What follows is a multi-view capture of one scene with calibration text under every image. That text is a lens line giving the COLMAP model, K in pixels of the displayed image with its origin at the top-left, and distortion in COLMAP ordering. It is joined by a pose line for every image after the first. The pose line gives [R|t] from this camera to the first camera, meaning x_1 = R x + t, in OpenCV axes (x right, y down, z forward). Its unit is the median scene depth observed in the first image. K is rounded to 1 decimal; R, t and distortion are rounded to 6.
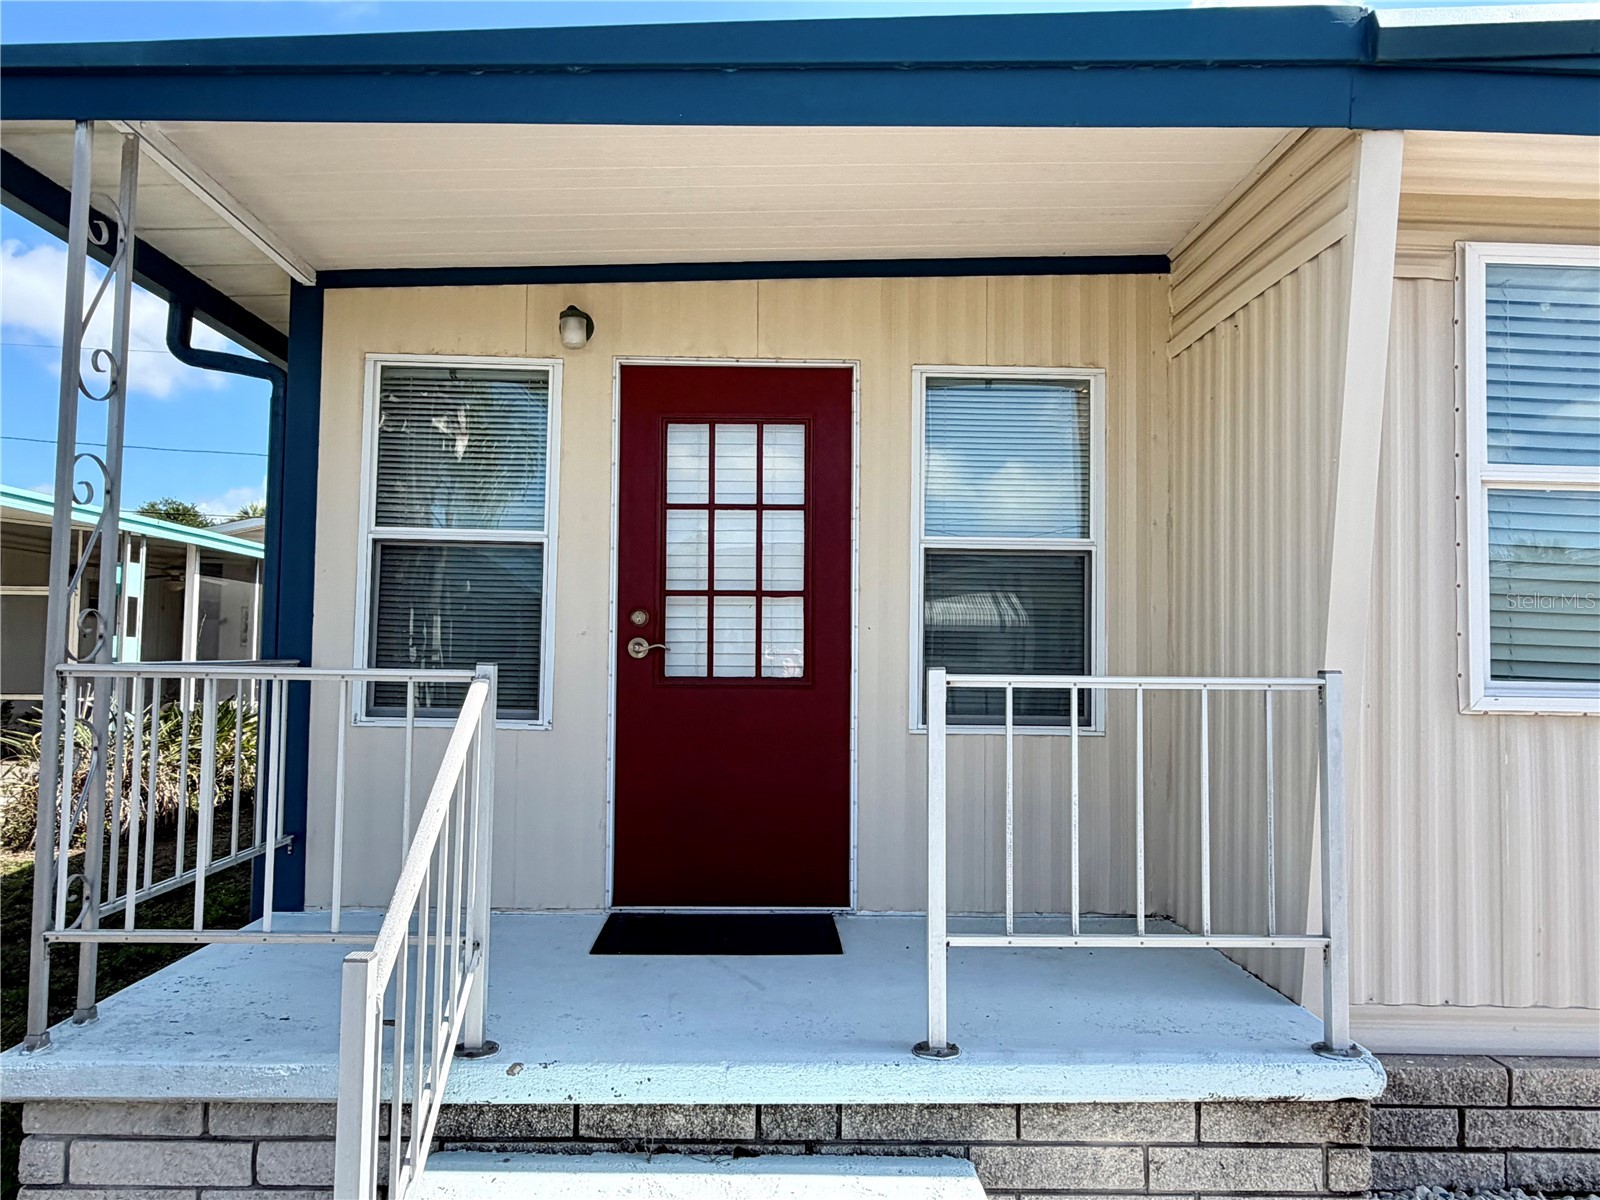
lens RADIAL K [[1074.9, 0, 796.0], [0, 1074.9, 606.9], [0, 0, 1]] dist [0.008679, -0.000431]
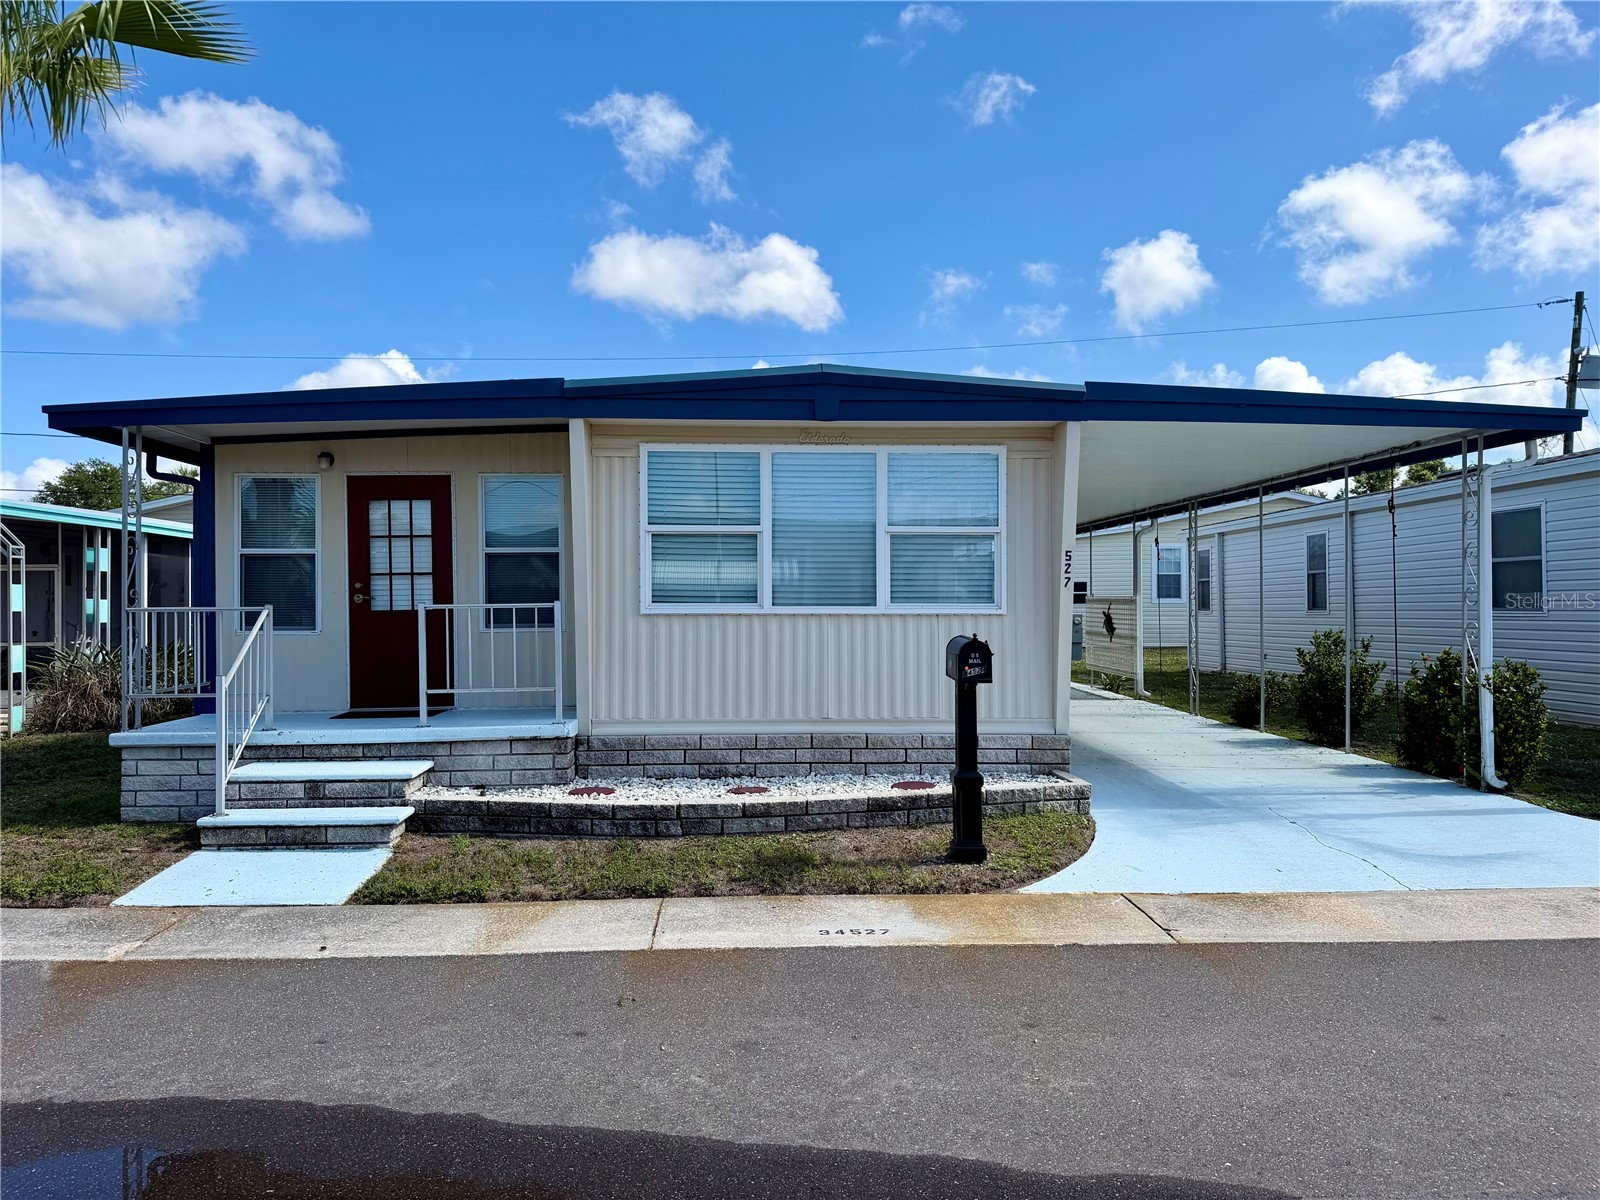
lens RADIAL K [[1118.8, 0, 803.8], [0, 1118.8, 596.2], [0, 0, 1]] dist [0.006262, -0.000072]
pose [[0.999096, -0.021391, 0.036733, 0.718754], [0.019951, 0.999034, 0.039153, -0.042155], [-0.037535, -0.038385, 0.998558, -1.439767]]
